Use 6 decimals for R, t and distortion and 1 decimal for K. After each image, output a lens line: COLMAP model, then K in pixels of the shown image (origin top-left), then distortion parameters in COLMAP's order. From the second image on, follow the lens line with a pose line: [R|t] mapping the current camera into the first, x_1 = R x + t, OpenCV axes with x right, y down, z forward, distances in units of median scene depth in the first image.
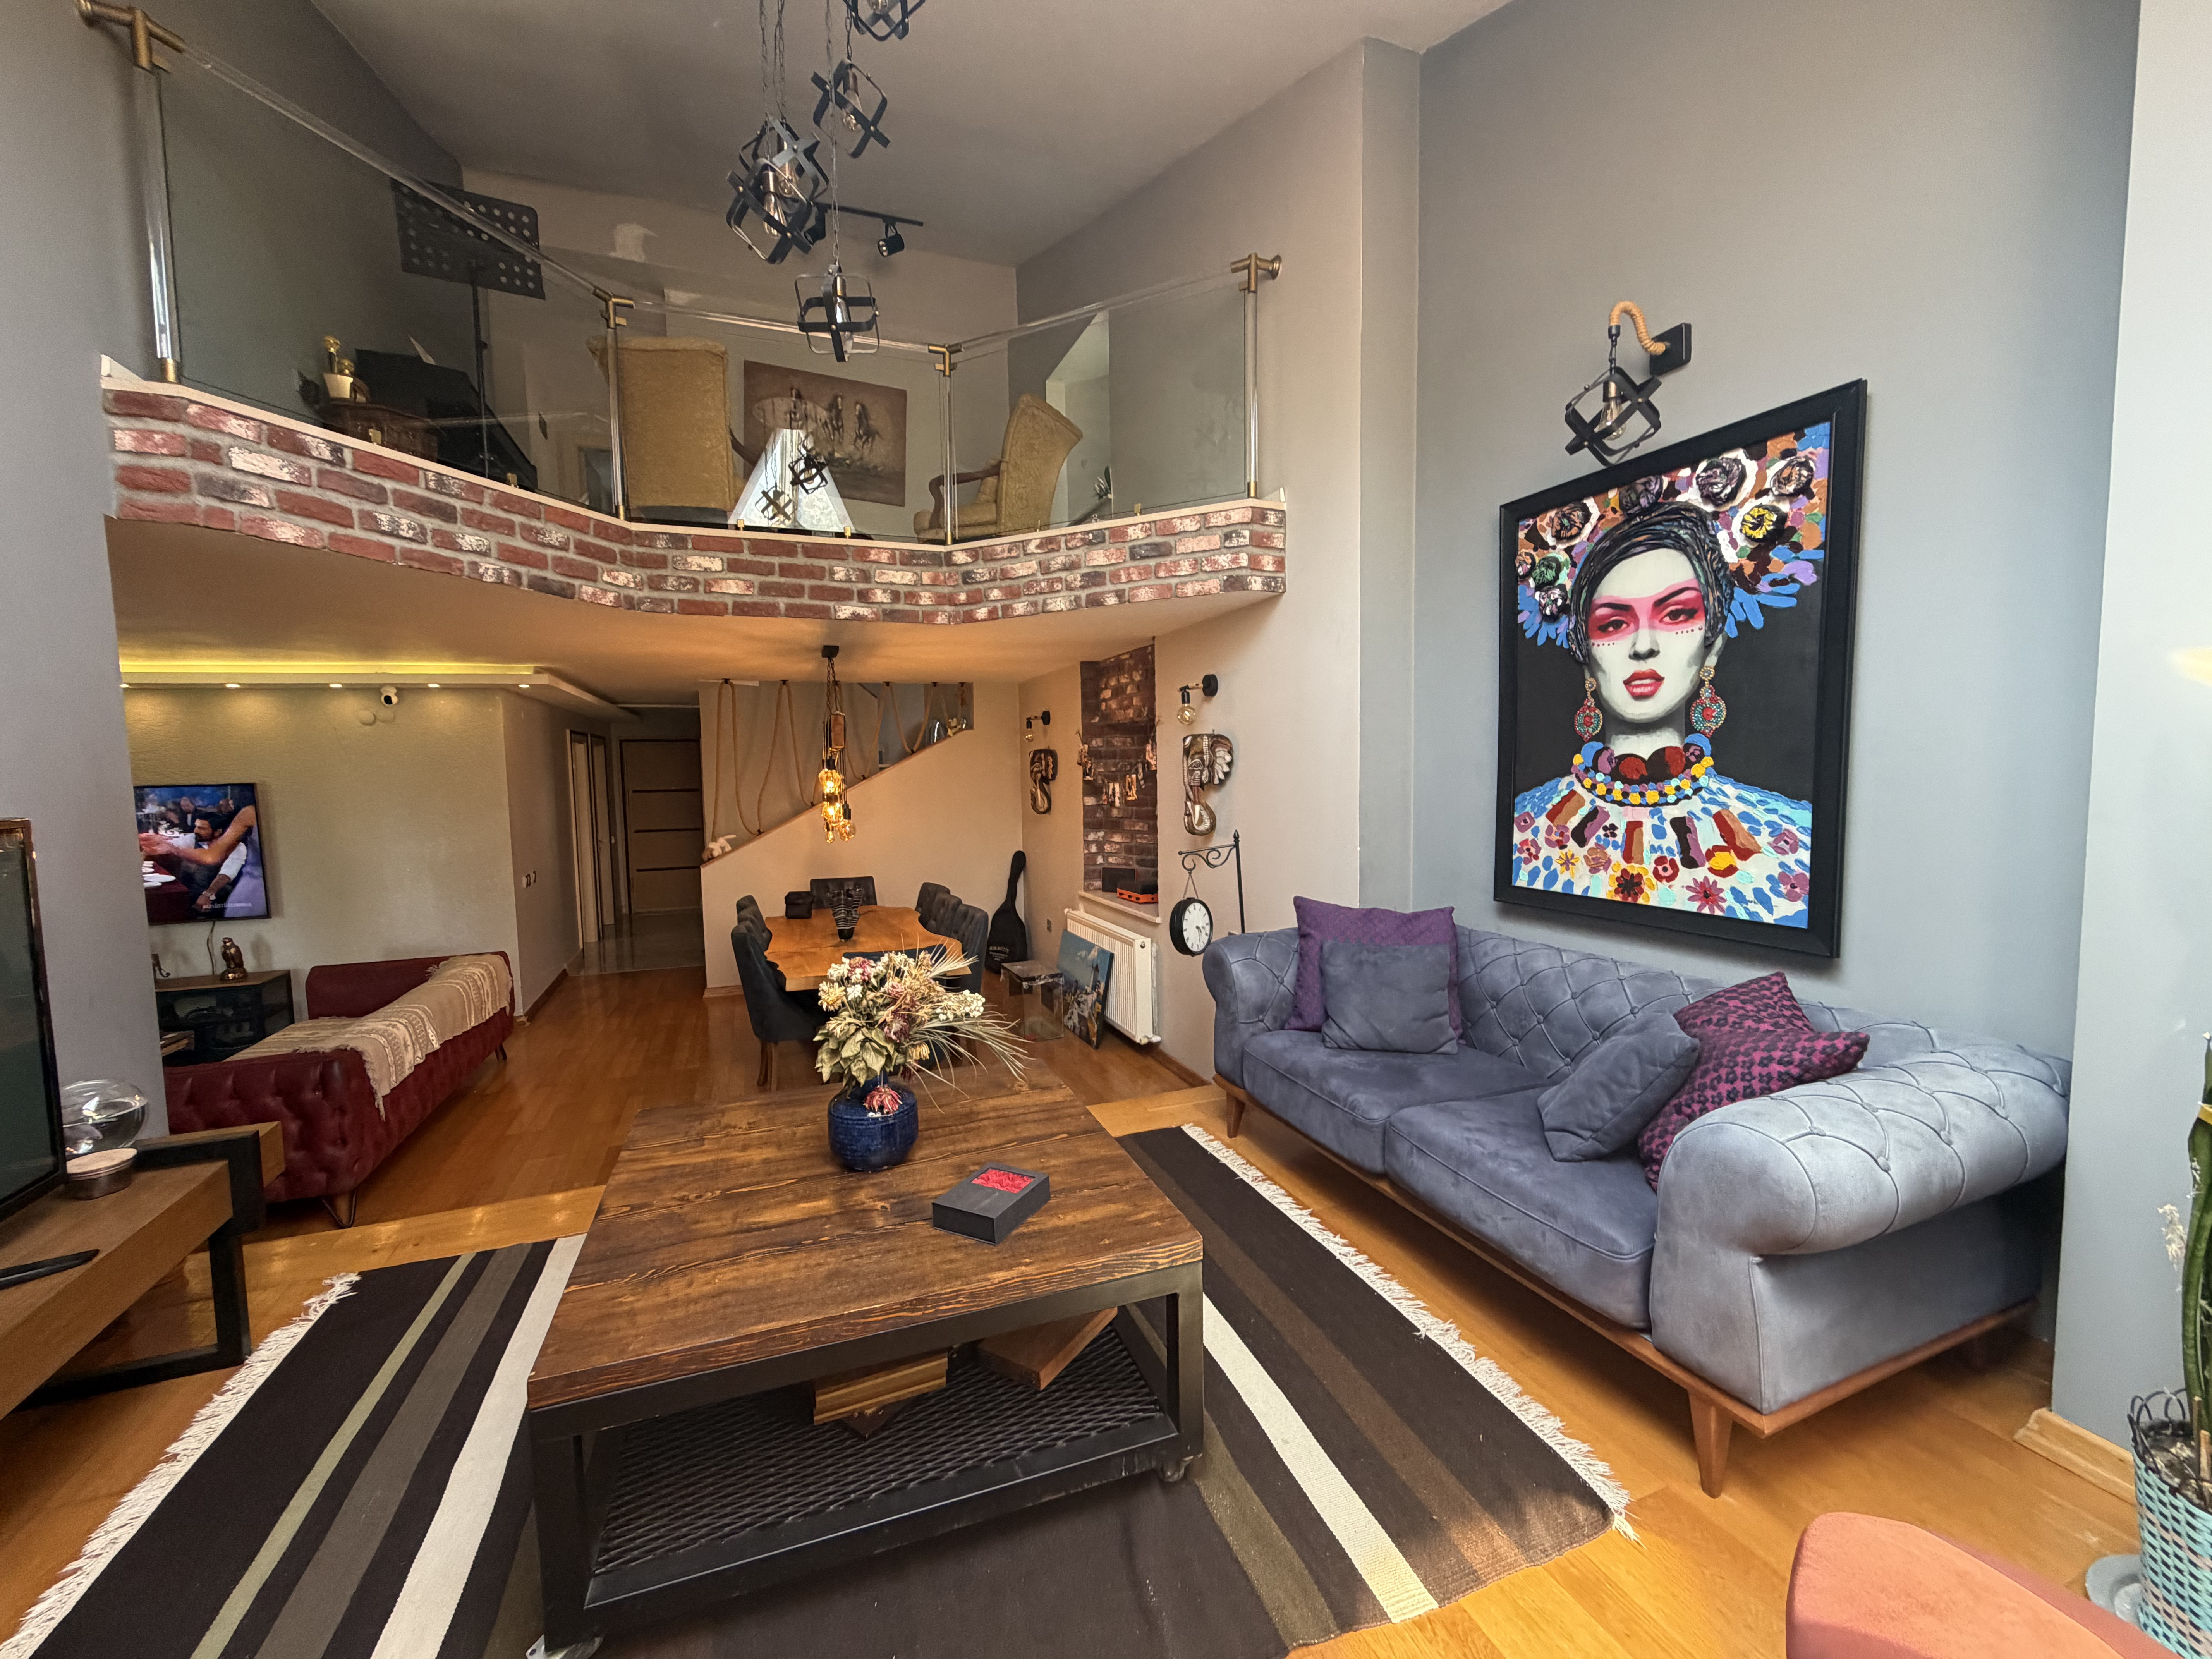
lens RADIAL K [[882.7, 0, 1099.6], [0, 882.7, 830.5], [0, 0, 1]] dist [-0.000577, 0.000196]
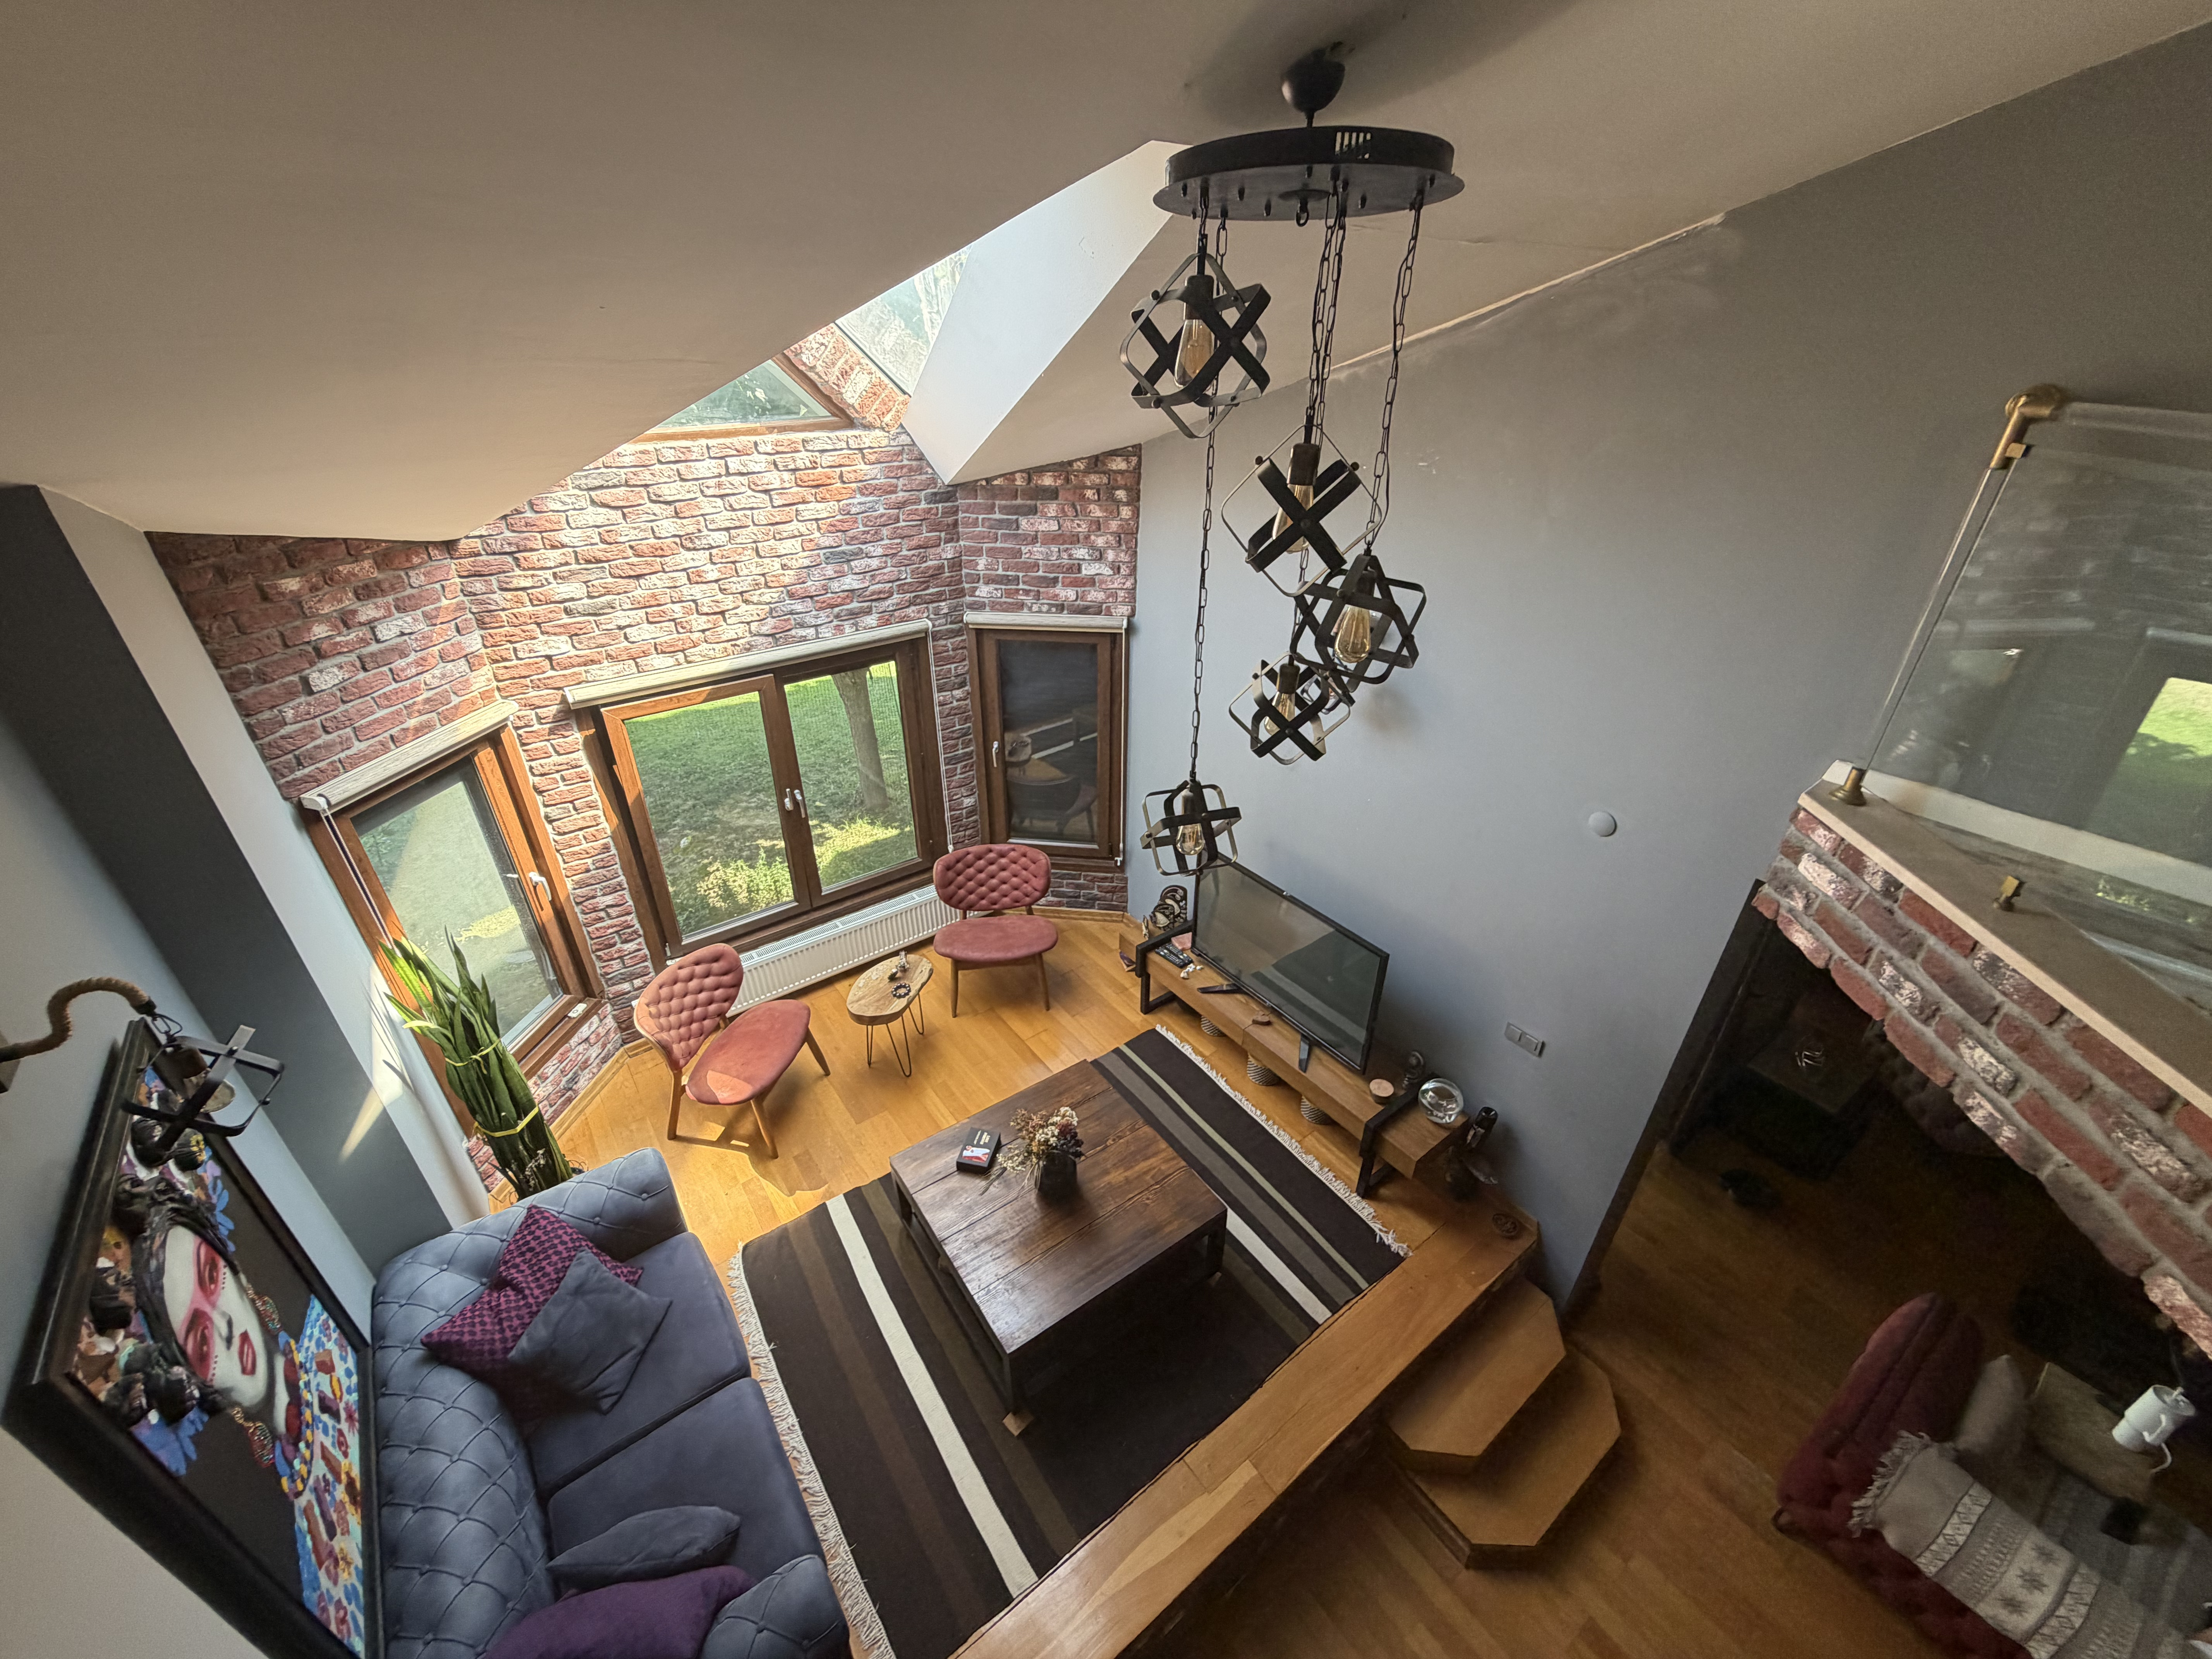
lens RADIAL K [[882.7, 0, 1098.4], [0, 882.7, 828.8], [0, 0, 1]] dist [-0.000577, 0.000196]
pose [[-0.965320, 0.144770, -0.217252, -0.018972], [-0.003332, 0.825266, 0.564735, -0.692481], [0.261047, 0.545874, -0.796163, 1.075210]]
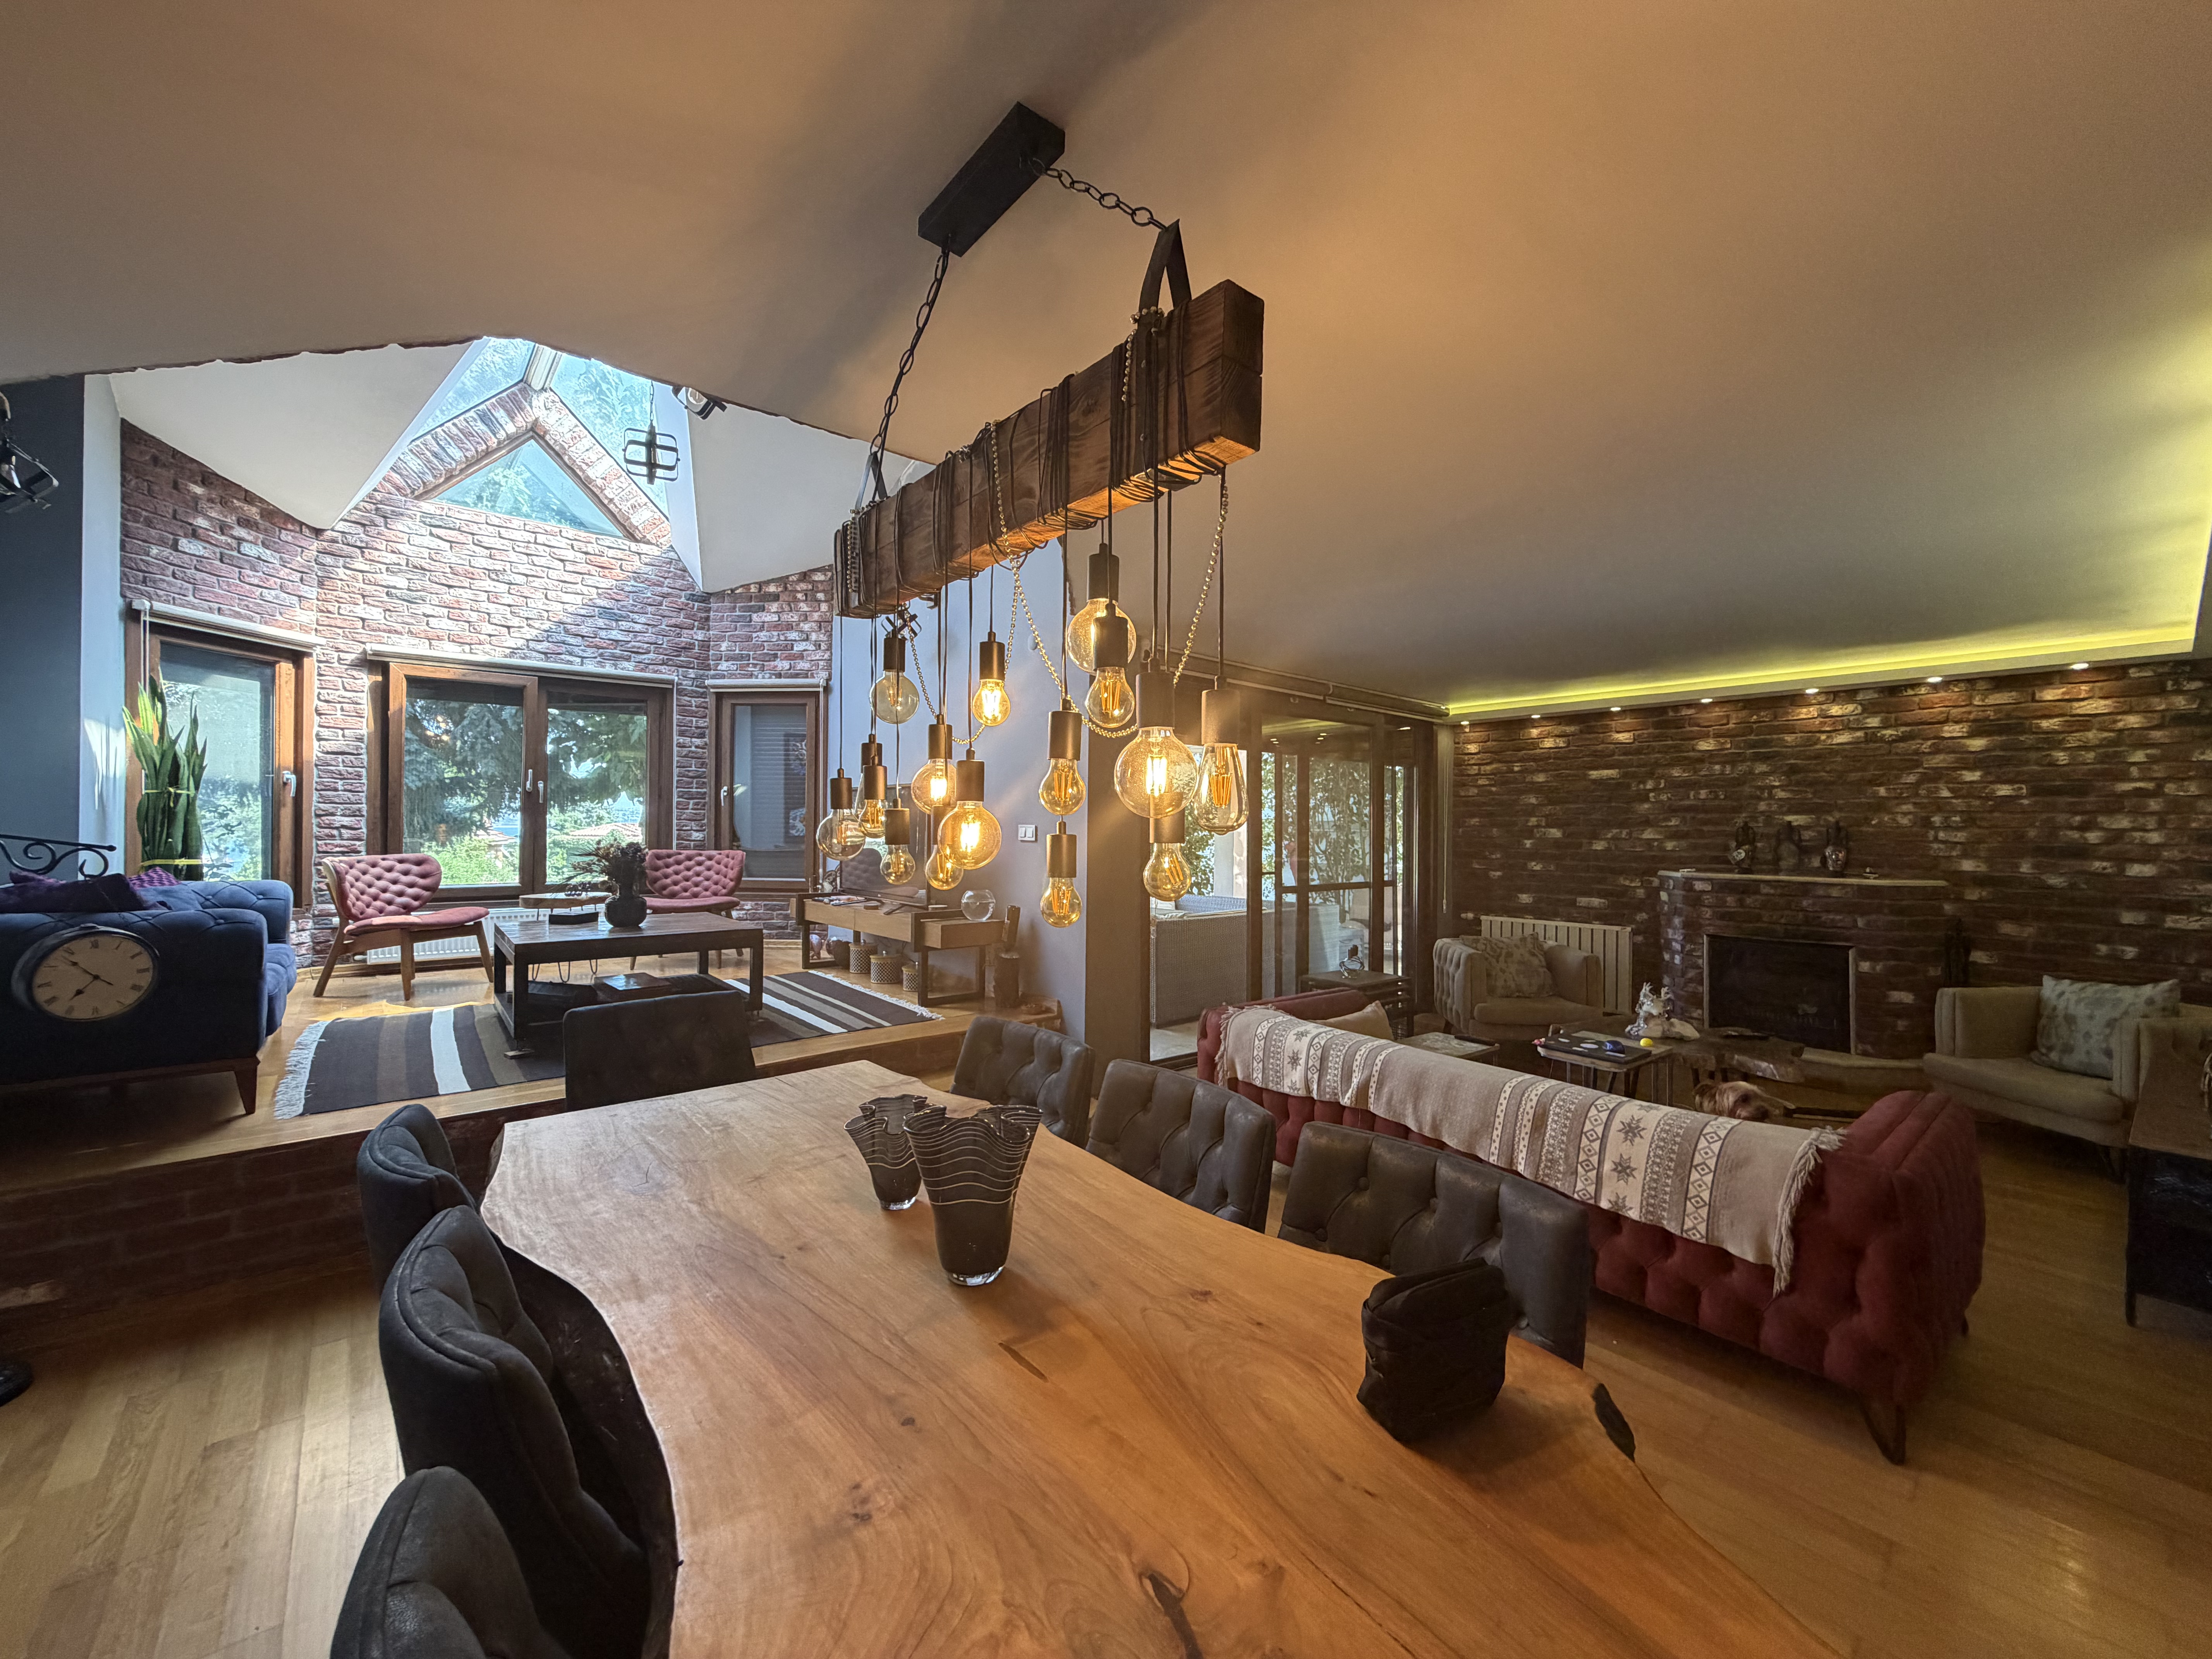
lens RADIAL K [[882.7, 0, 1097.0], [0, 882.7, 829.6], [0, 0, 1]] dist [-0.000577, 0.000196]
pose [[-0.949249, 0.009495, -0.314383, -0.354367], [-0.016415, 0.996686, 0.079666, -0.045744], [0.314098, 0.080783, -0.945947, 1.795079]]
